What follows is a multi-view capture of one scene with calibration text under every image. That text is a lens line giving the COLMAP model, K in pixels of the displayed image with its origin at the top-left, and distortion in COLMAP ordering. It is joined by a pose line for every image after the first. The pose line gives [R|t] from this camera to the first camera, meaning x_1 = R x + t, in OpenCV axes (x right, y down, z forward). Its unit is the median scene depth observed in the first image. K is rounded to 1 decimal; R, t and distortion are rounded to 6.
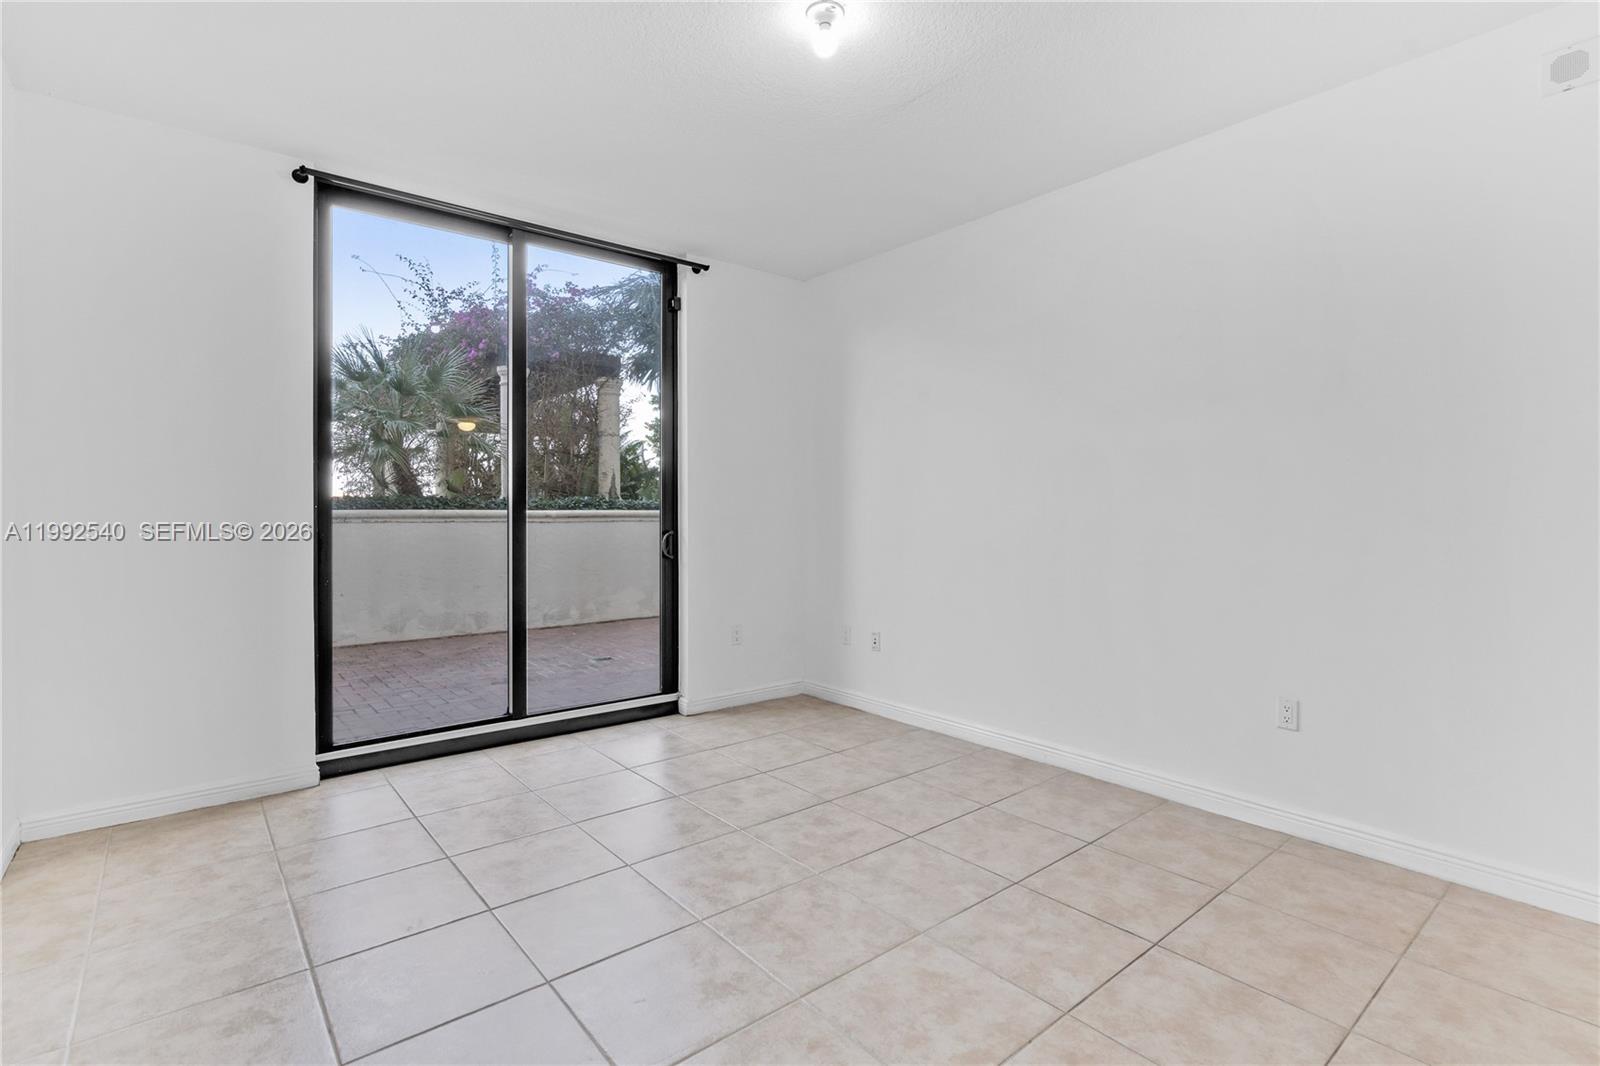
lens RADIAL K [[759.4, 0, 805.3], [0, 759.4, 524.4], [0, 0, 1]] dist [0.002725, 0.000140]
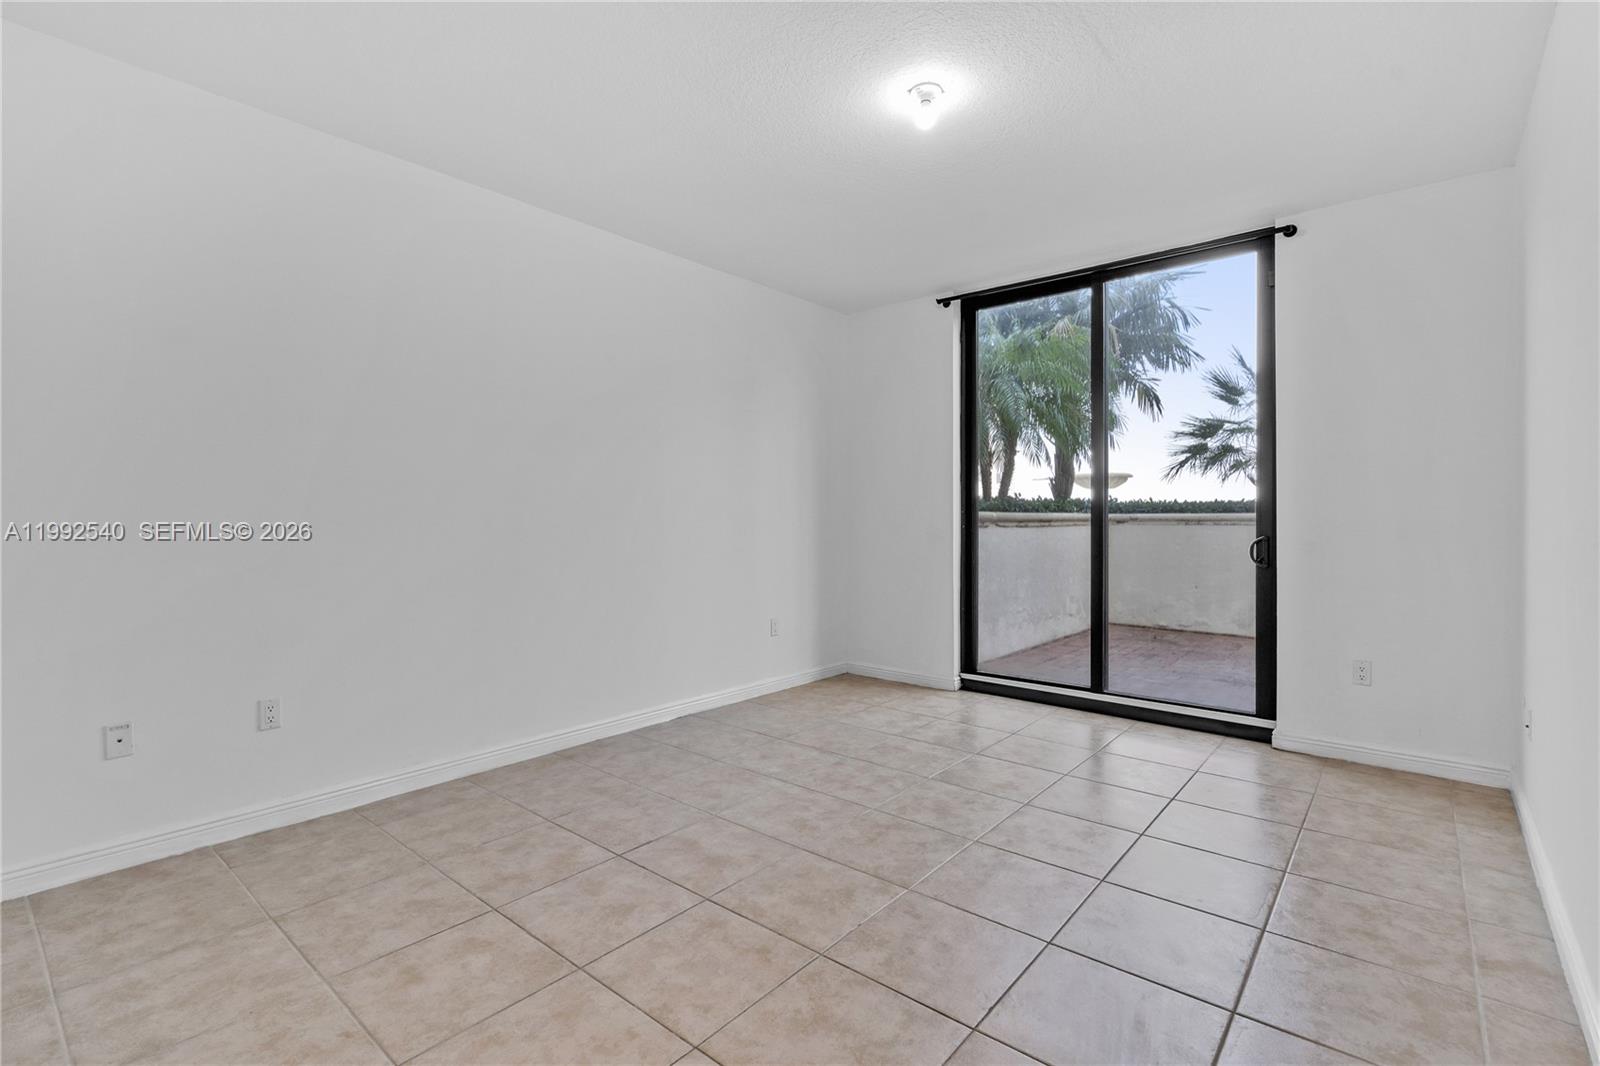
lens RADIAL K [[739.1, 0, 808.5], [0, 739.1, 521.8], [0, 0, 1]] dist [-0.004385, 0.001002]
pose [[0.175500, 0.007737, -0.984449, 1.019758], [-0.013727, 0.999891, 0.005411, -0.011472], [0.984384, 0.012564, 0.175587, 0.552898]]
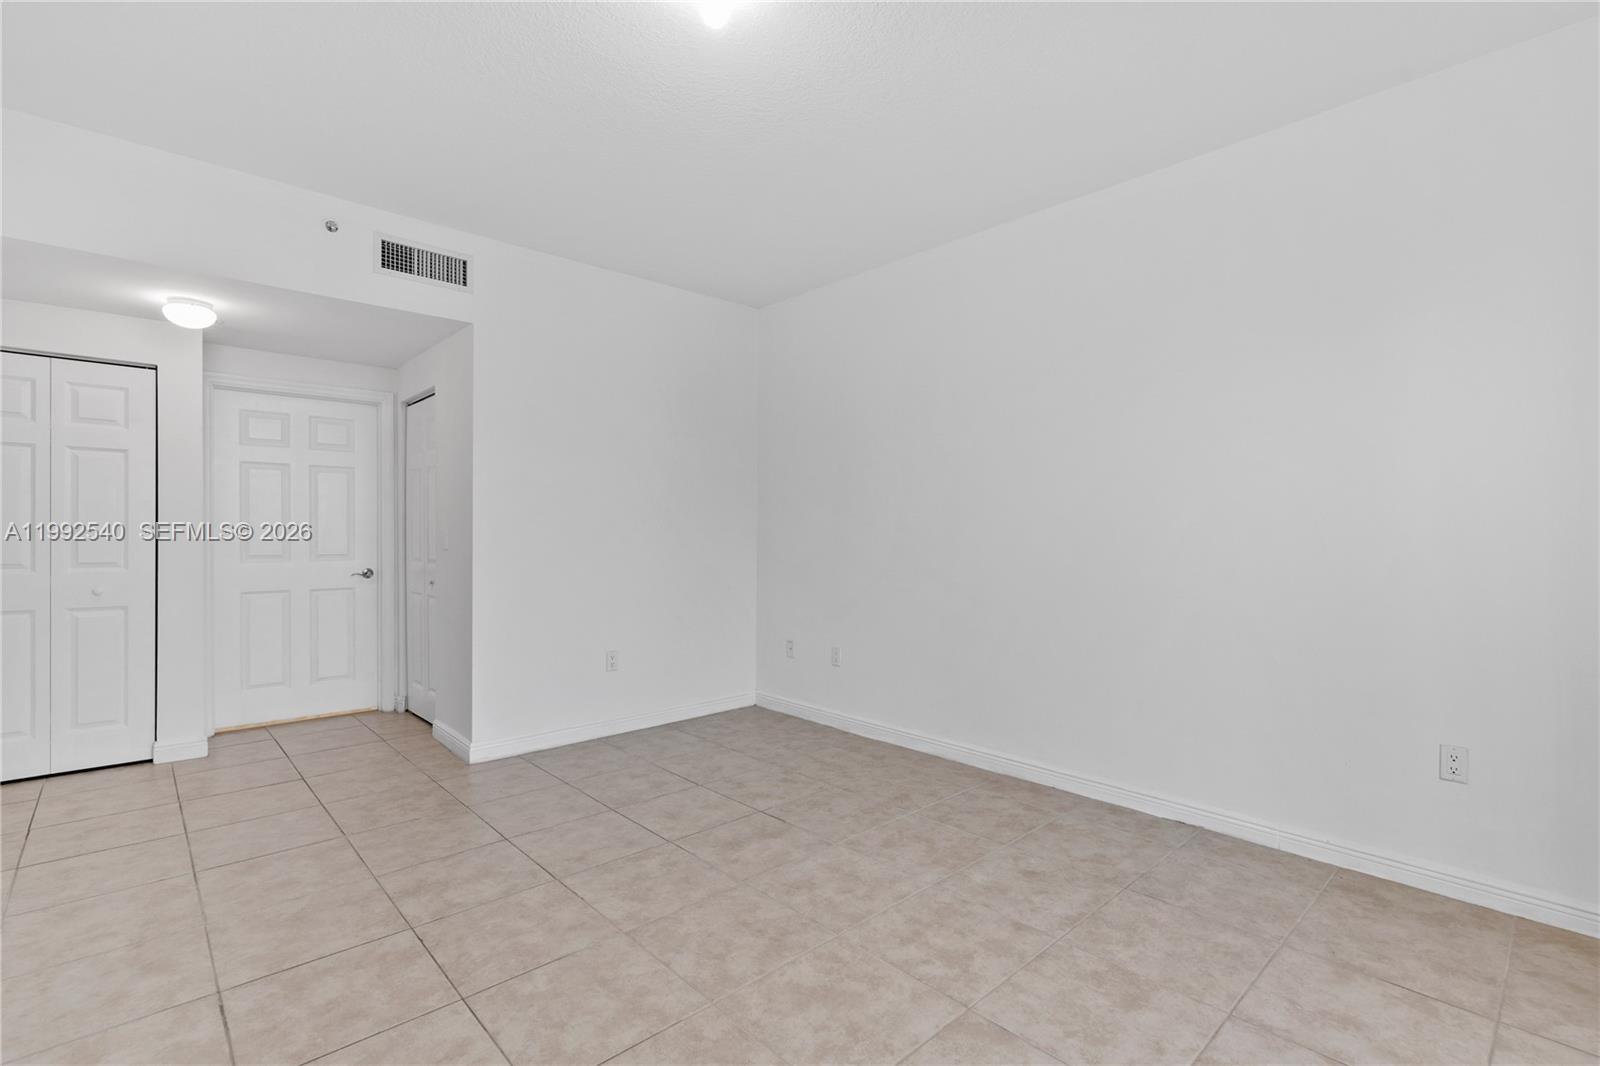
lens RADIAL K [[739.1, 0, 787.2], [0, 739.1, 533.4], [0, 0, 1]] dist [-0.004385, 0.001002]
pose [[-0.999564, -0.001986, -0.029461, -0.034623], [-0.002438, 0.999880, 0.015322, -0.023104], [0.029427, 0.015387, -0.999449, 1.704084]]
